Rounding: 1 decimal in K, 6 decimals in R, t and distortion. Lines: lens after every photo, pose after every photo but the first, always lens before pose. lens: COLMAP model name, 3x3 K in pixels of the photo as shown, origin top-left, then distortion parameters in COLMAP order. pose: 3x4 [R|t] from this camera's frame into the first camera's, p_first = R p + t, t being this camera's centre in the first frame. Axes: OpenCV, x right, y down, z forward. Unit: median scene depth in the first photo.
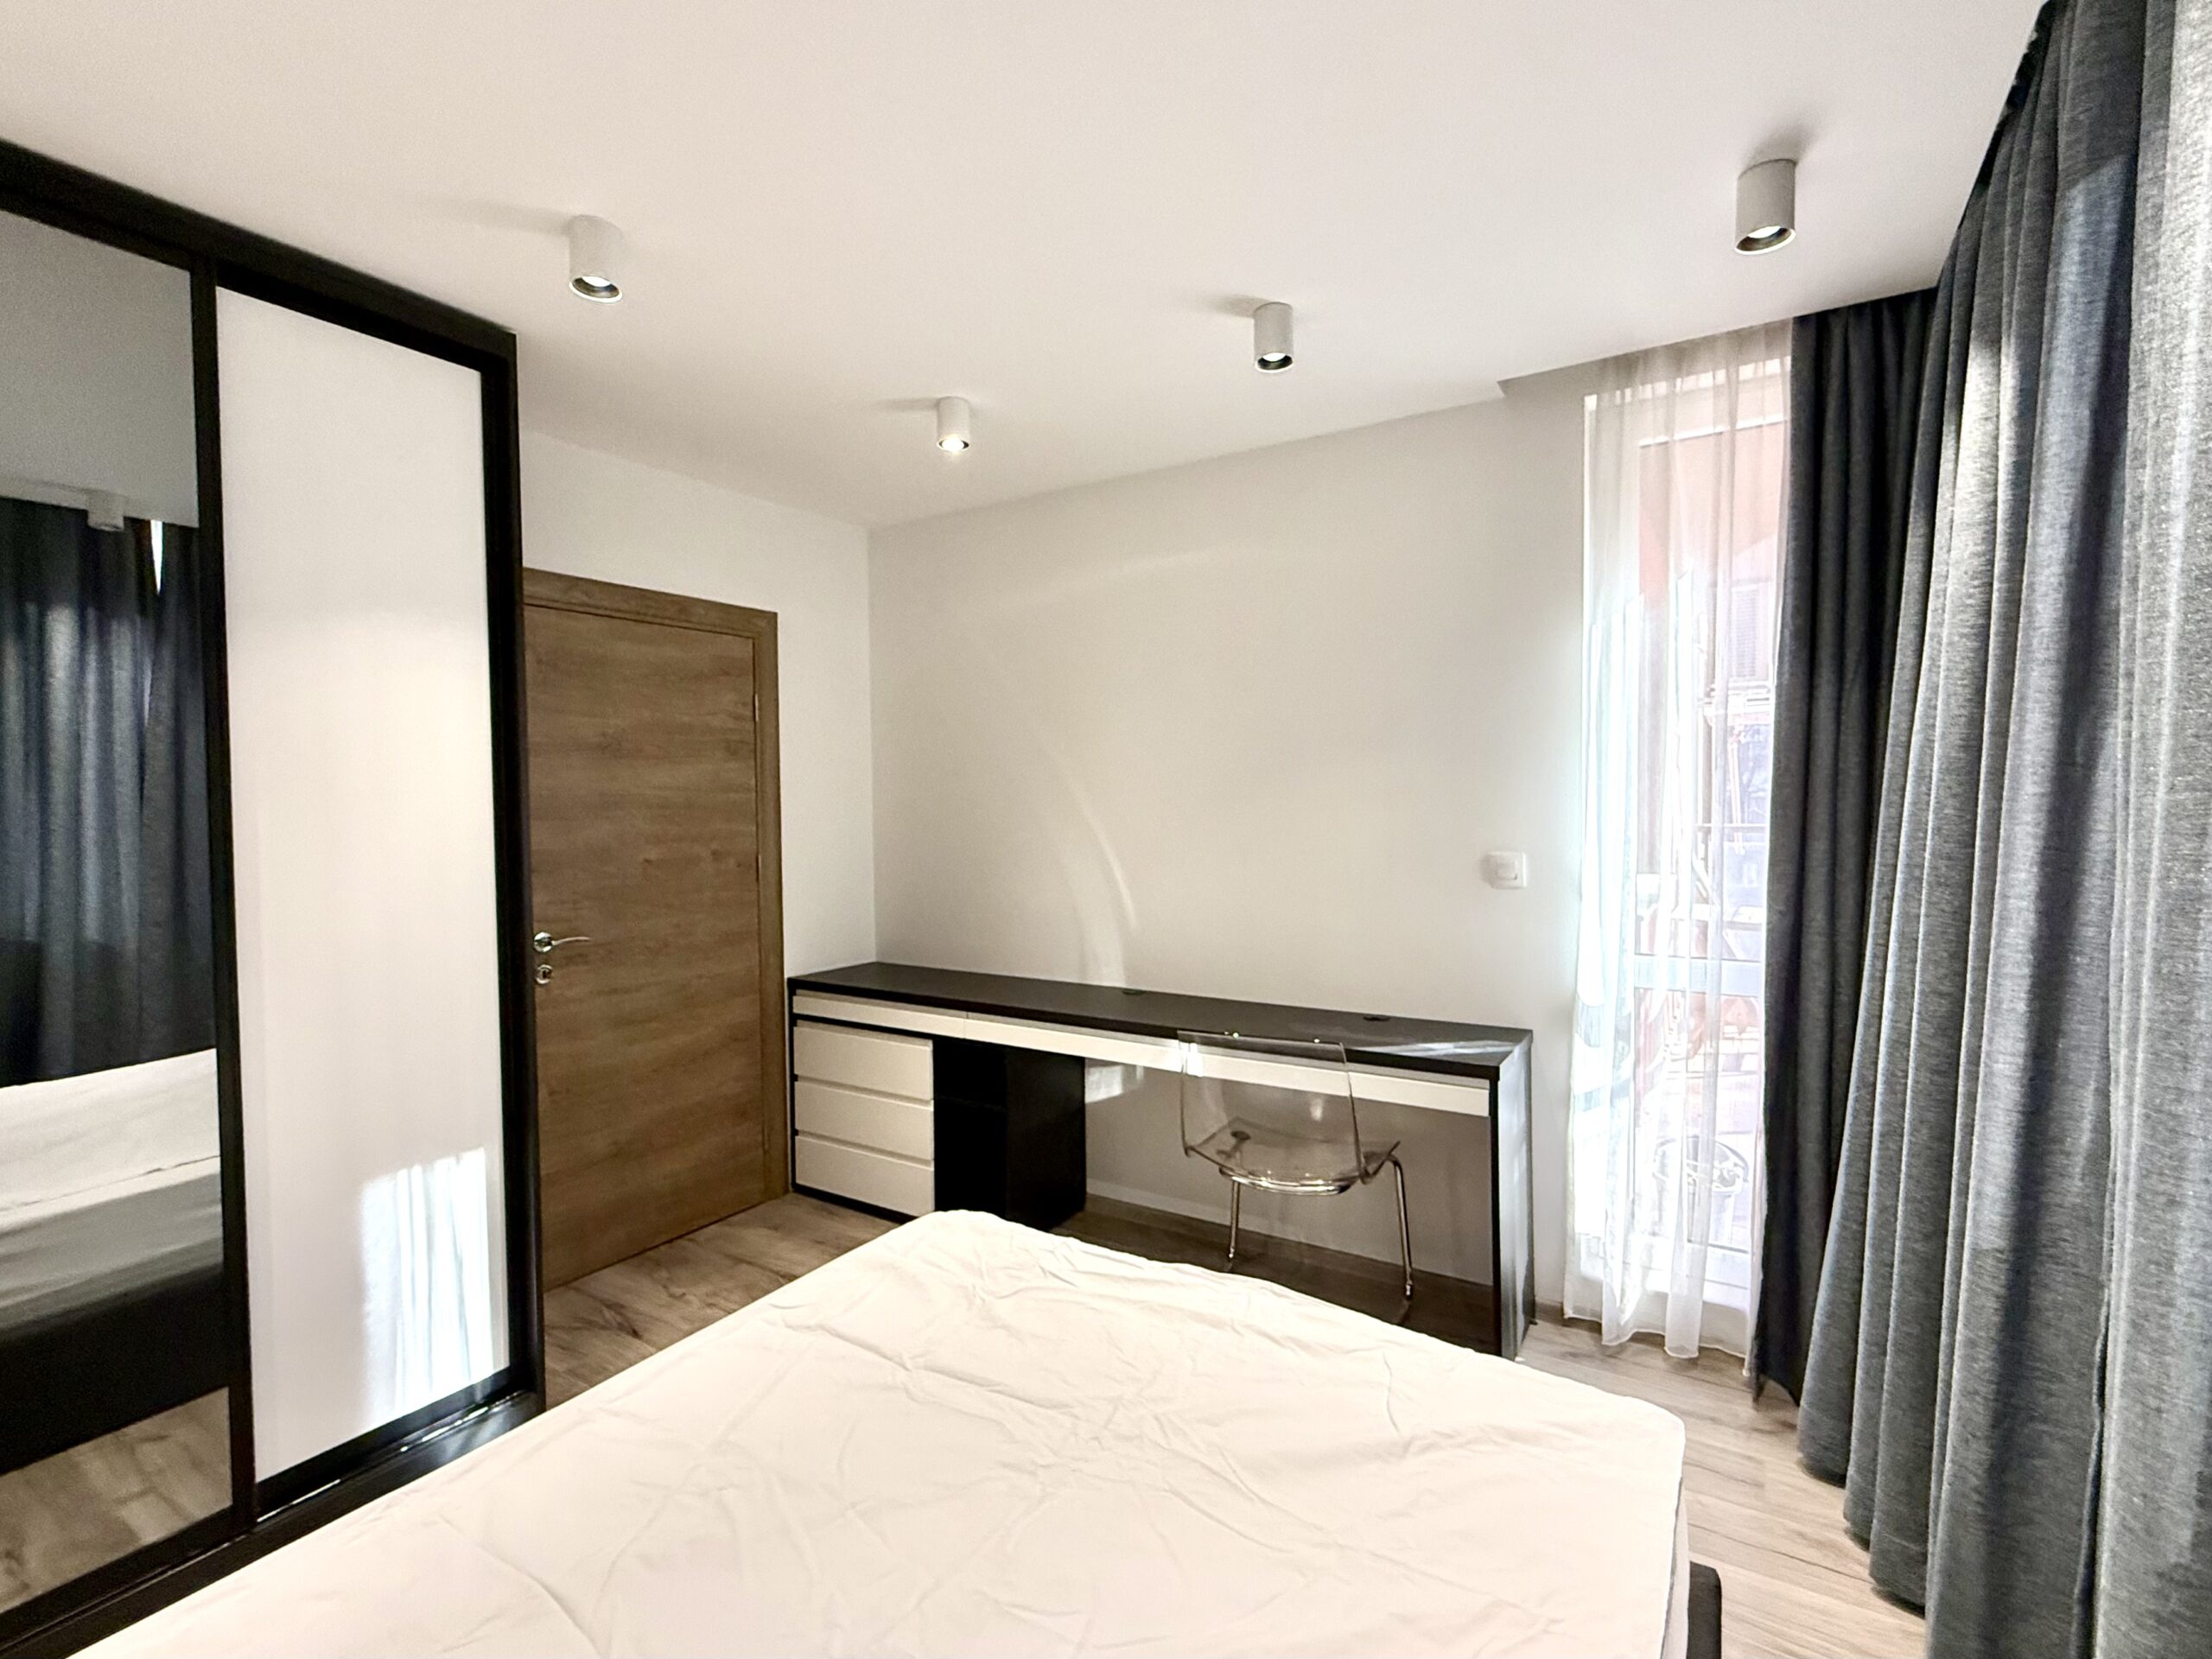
lens RADIAL K [[1002.0, 0, 1102.6], [0, 1002.0, 833.7], [0, 0, 1]] dist [0.000421, -0.000033]
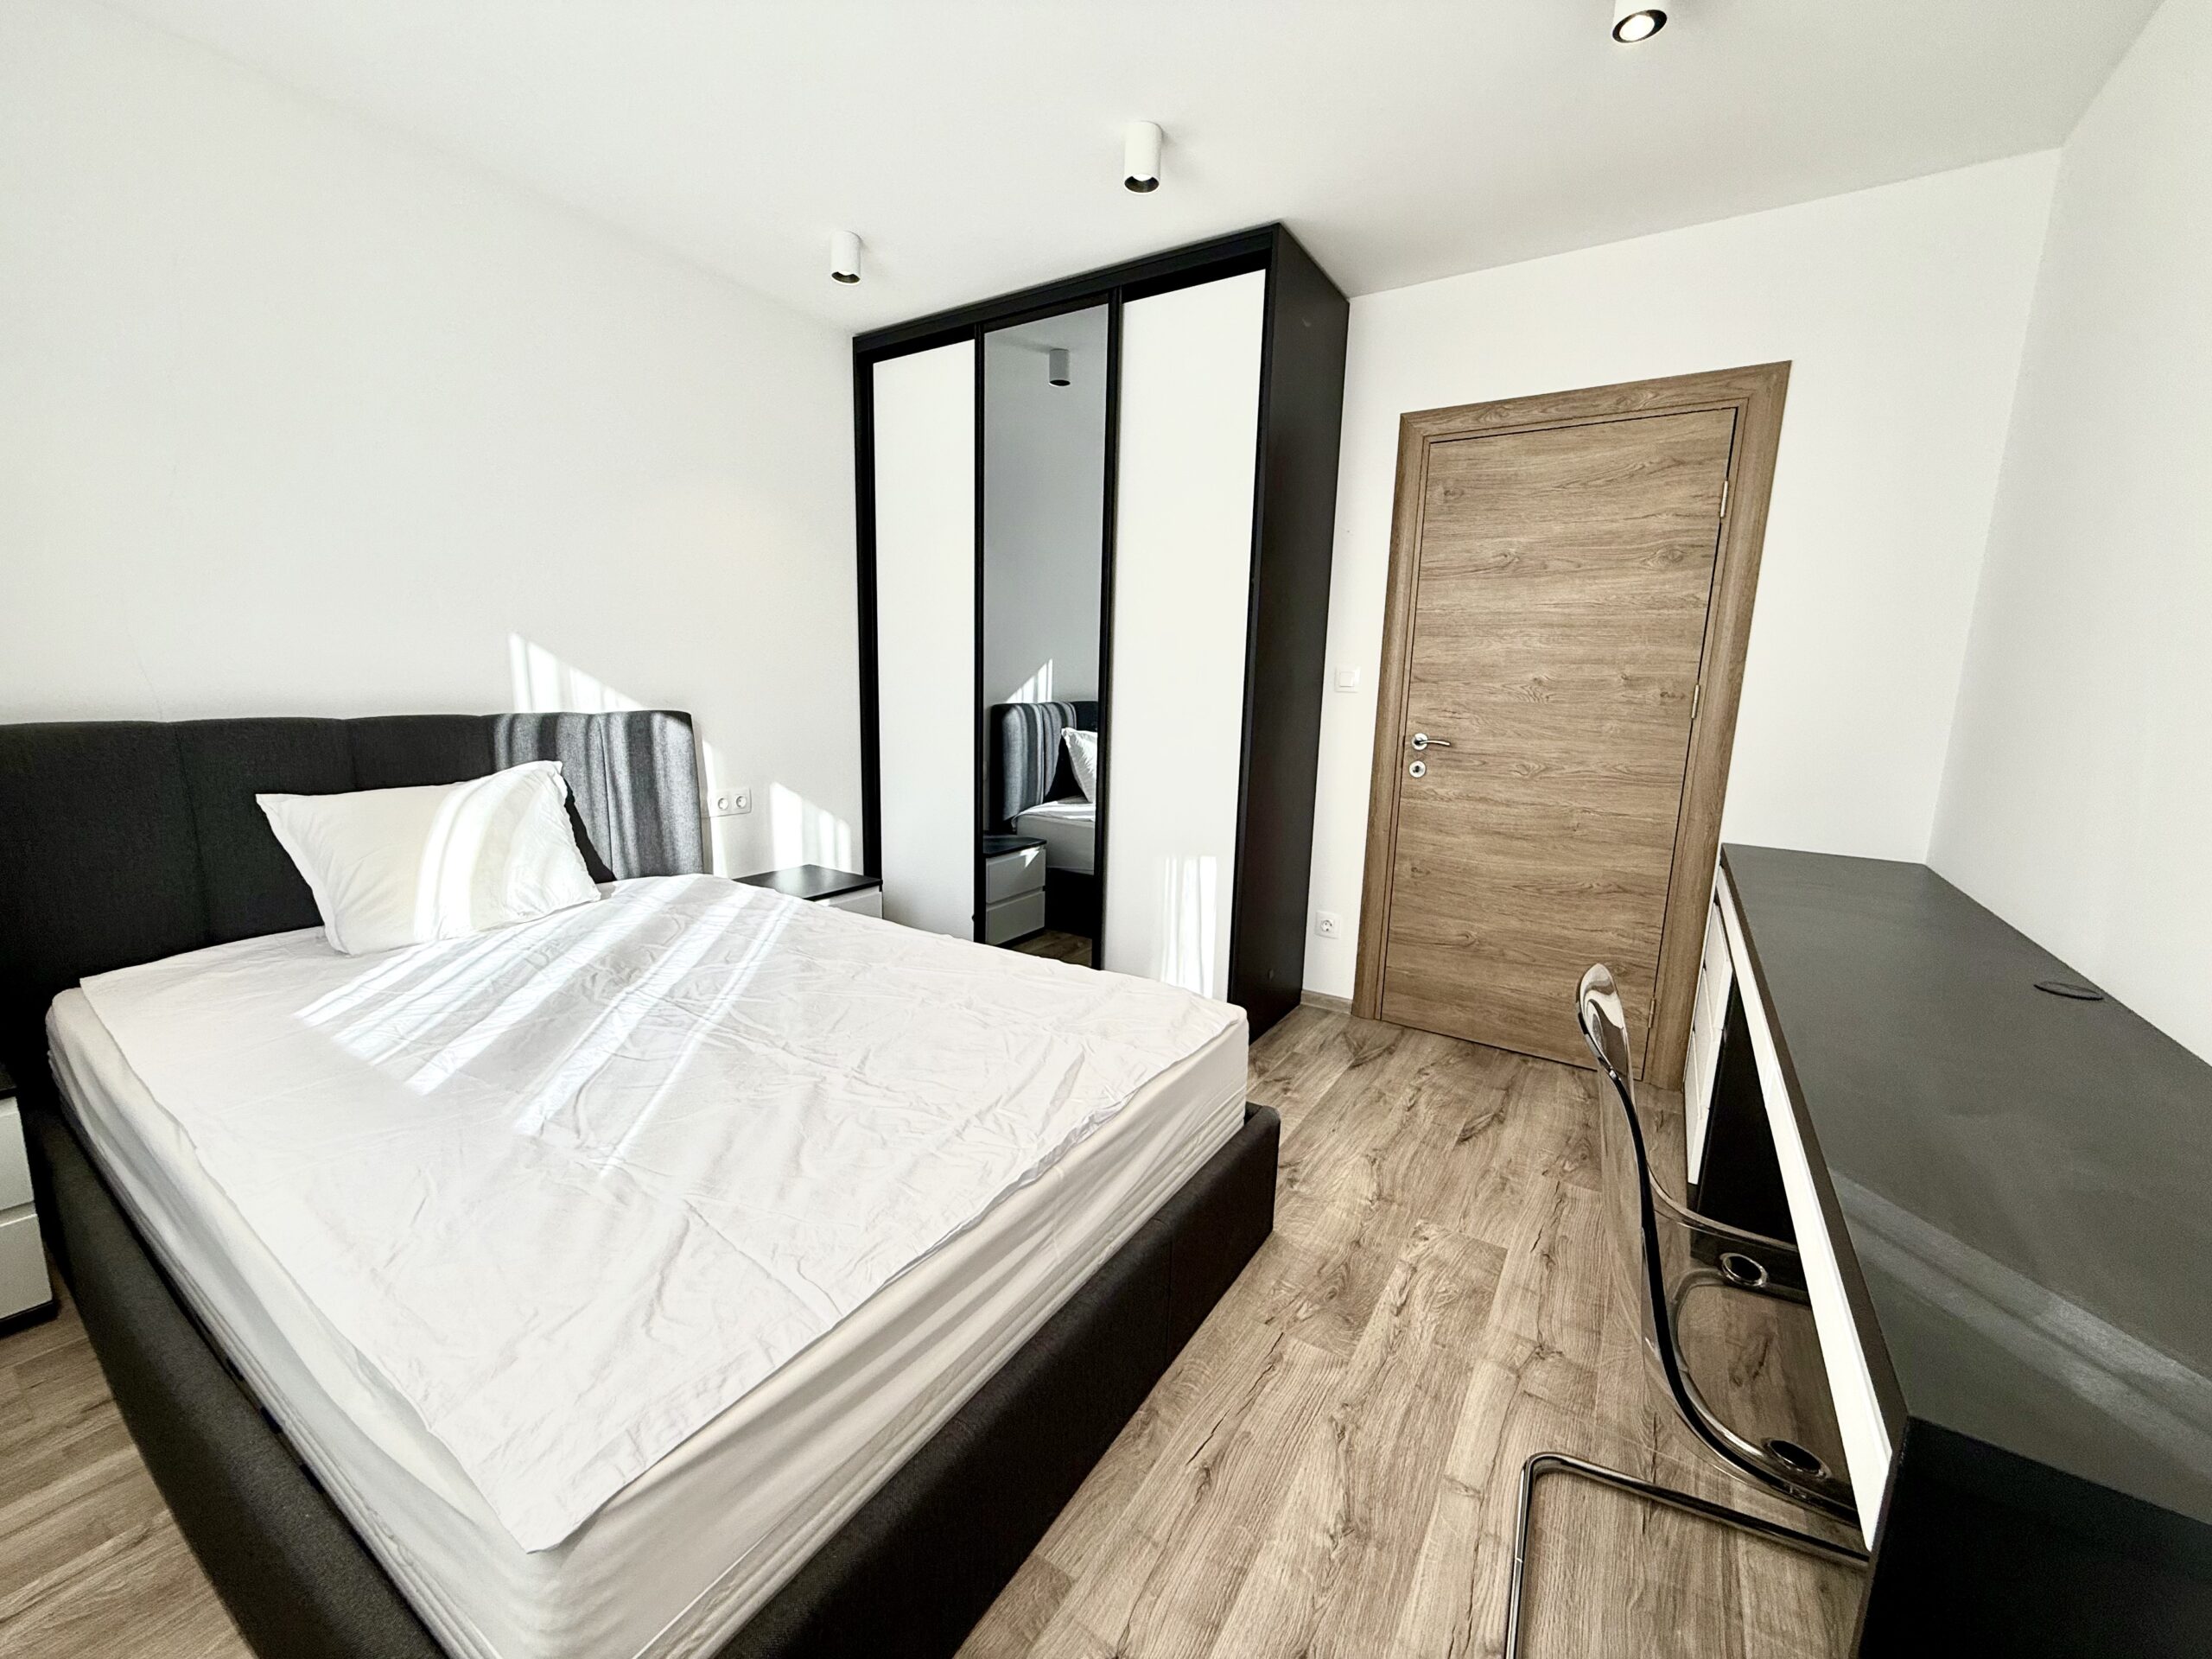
lens RADIAL K [[876.5, 0, 1098.6], [0, 876.5, 833.8], [0, 0, 1]] dist [0.000341, 0.000052]
pose [[-0.002488, 0.185835, -0.982578, 0.425701], [-0.062234, 0.980647, 0.185627, 0.040632], [0.998058, 0.061612, 0.009126, 0.548713]]
